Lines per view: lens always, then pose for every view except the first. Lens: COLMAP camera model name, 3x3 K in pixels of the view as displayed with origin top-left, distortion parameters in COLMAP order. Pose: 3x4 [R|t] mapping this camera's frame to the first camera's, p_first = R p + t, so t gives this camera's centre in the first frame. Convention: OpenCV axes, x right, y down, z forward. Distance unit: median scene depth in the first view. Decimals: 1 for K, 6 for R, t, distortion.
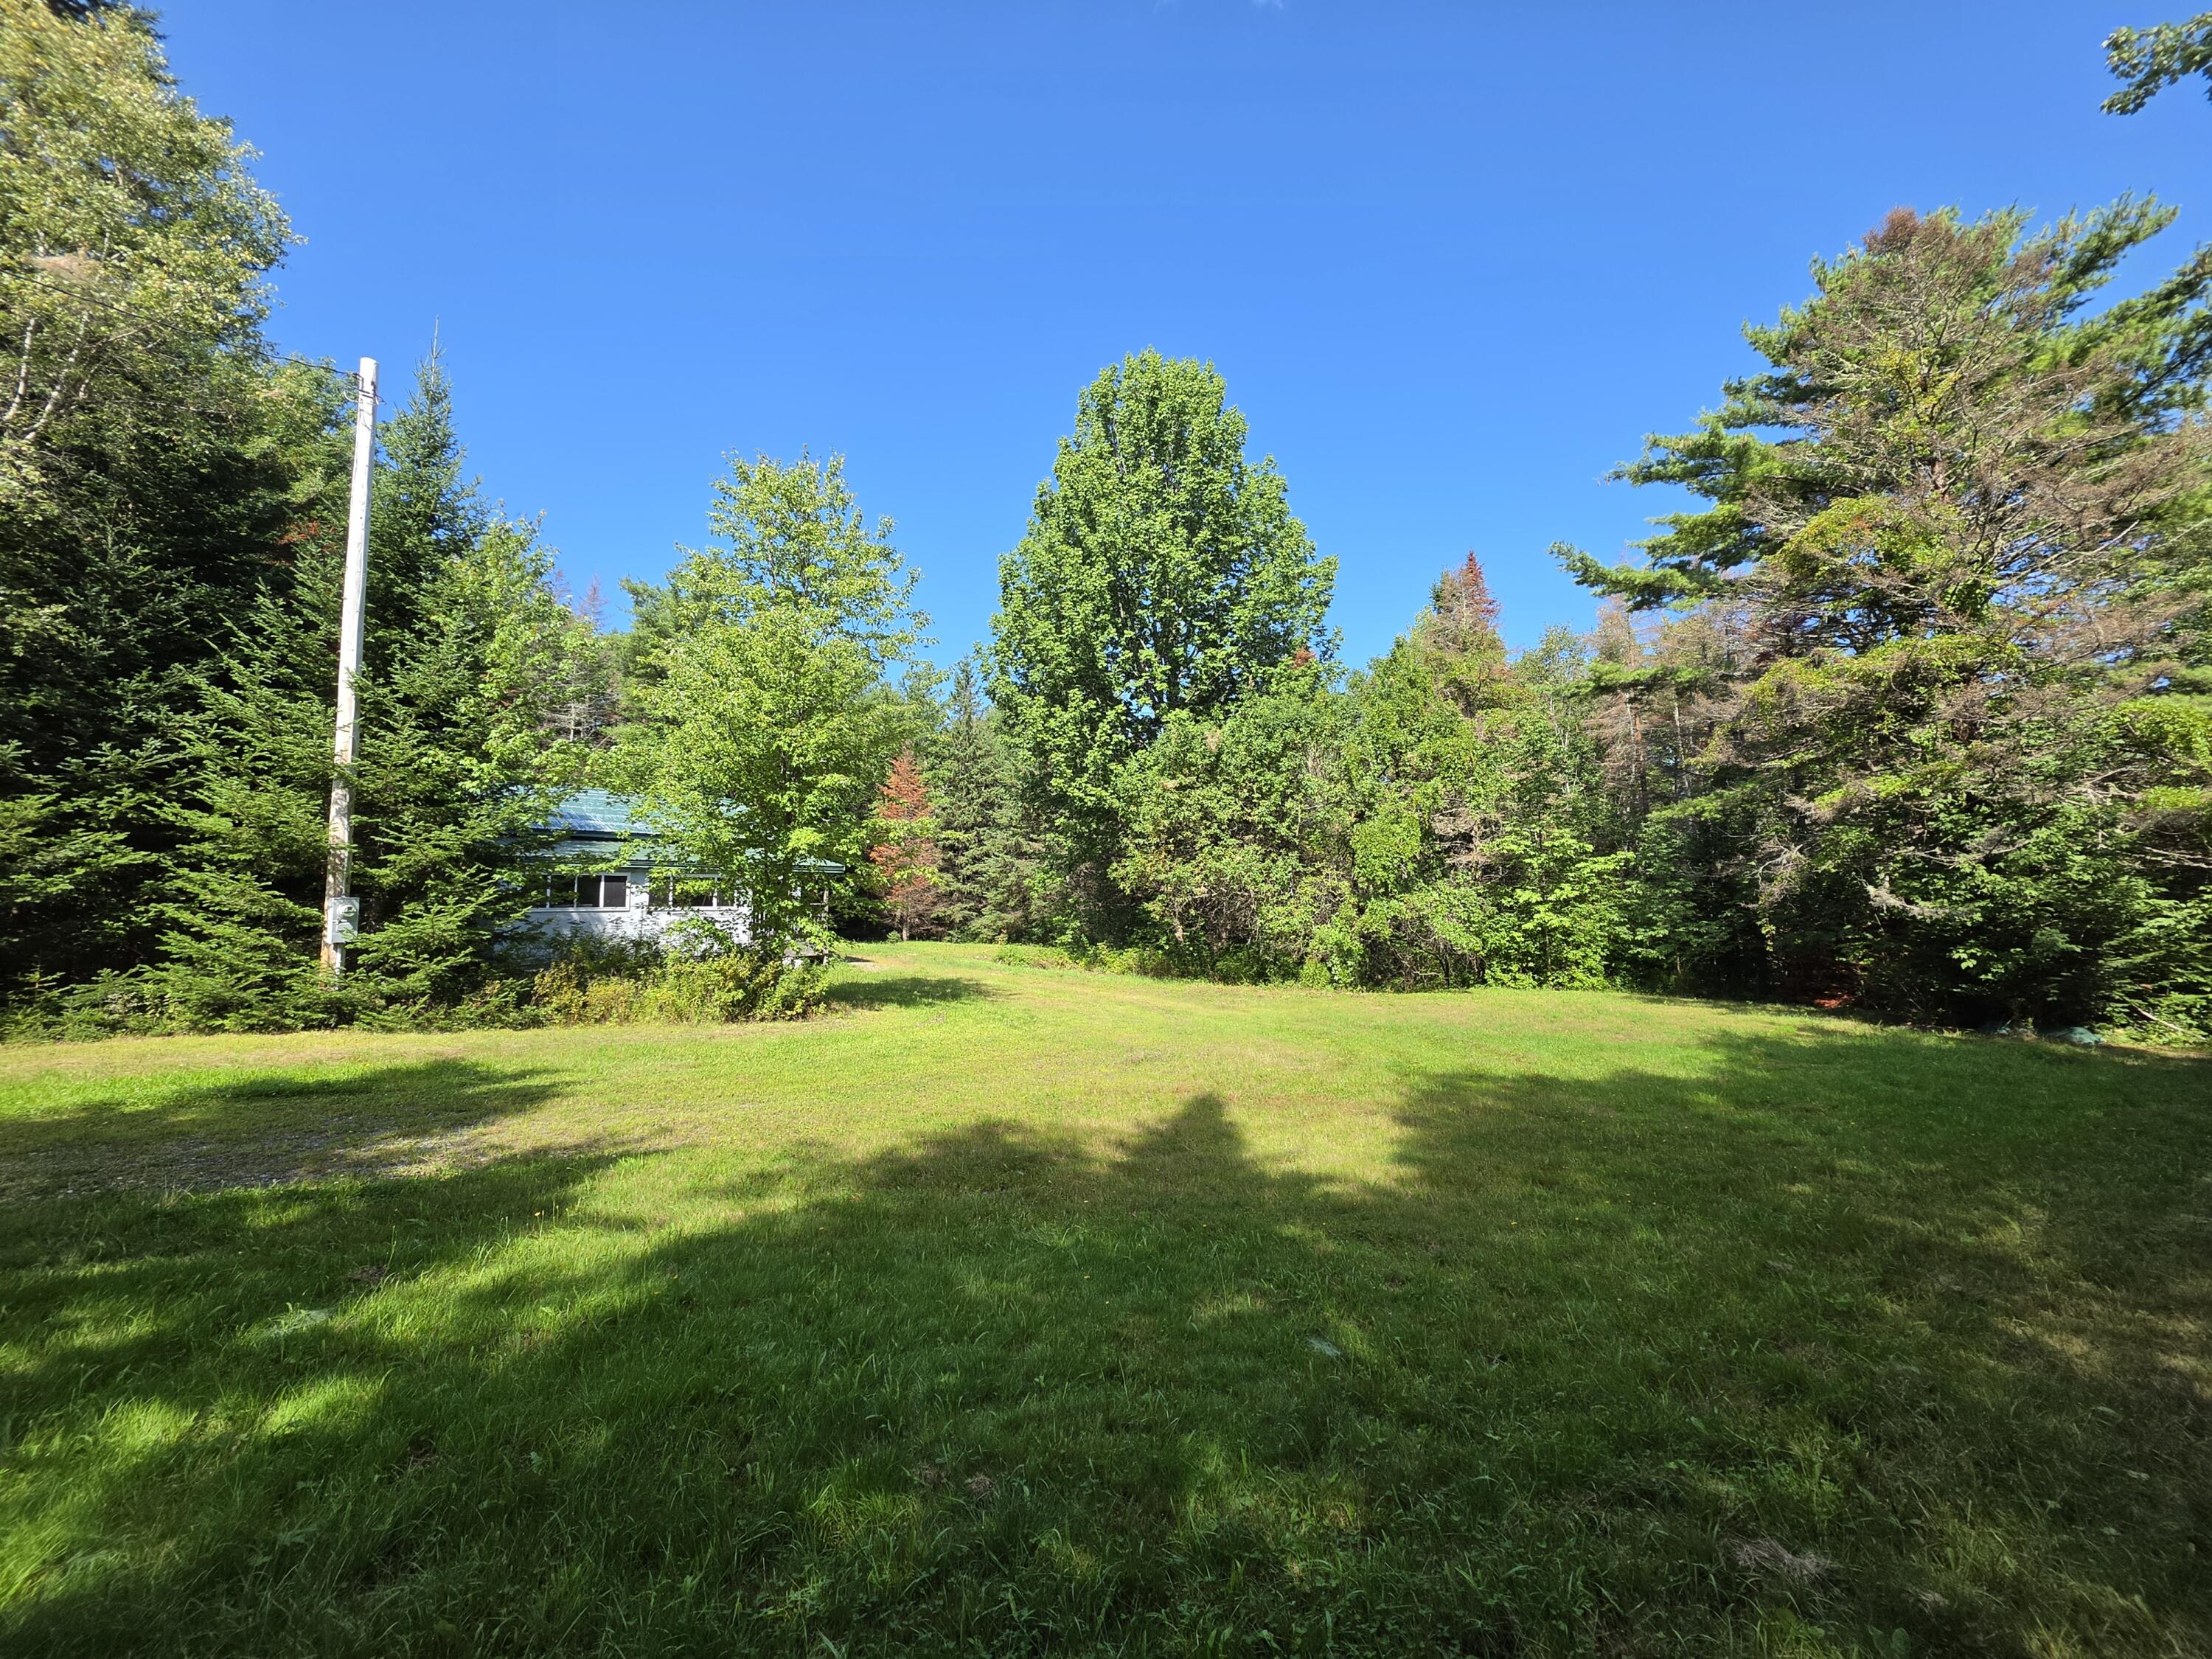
lens RADIAL K [[878.3, 0, 1091.9], [0, 878.3, 817.2], [0, 0, 1]] dist [-0.003463, 0.000505]
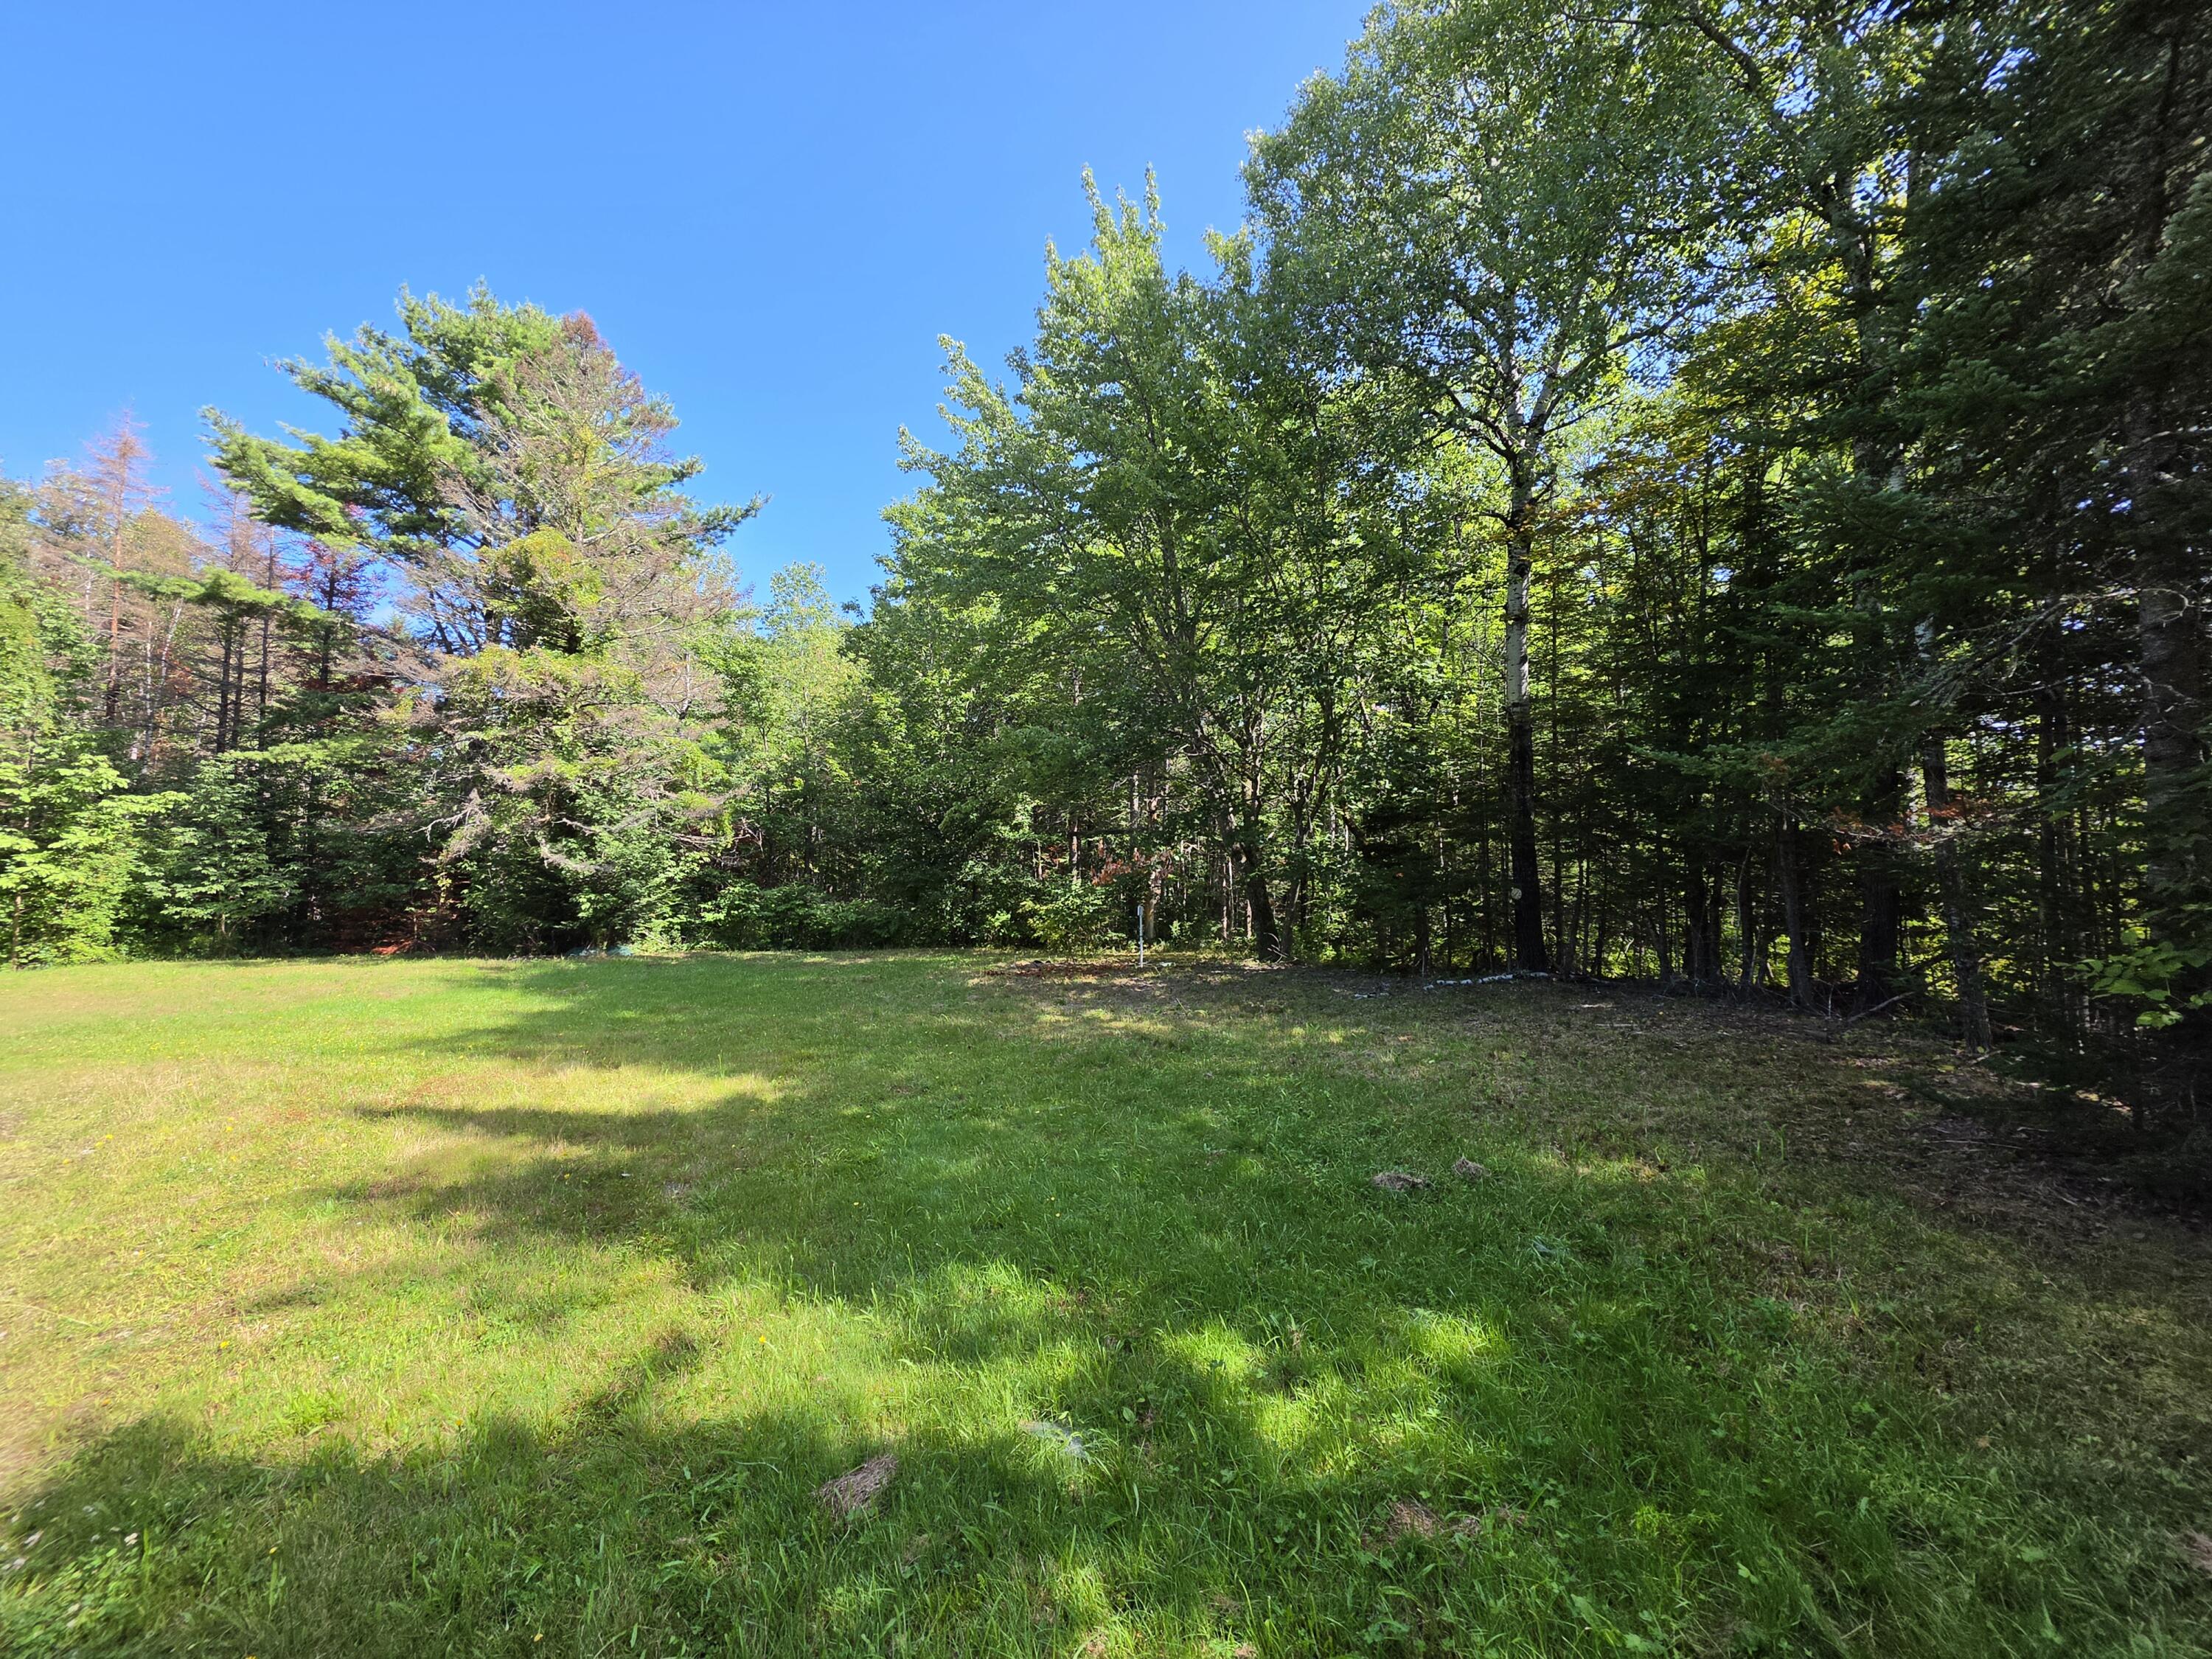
lens RADIAL K [[878.3, 0, 1090.6], [0, 878.3, 815.2], [0, 0, 1]] dist [-0.003463, 0.000505]
pose [[-0.010543, 0.061365, 0.998060, -0.222911], [-0.114084, 0.991524, -0.062168, 0.013384], [-0.993415, -0.114518, -0.003453, 0.138466]]
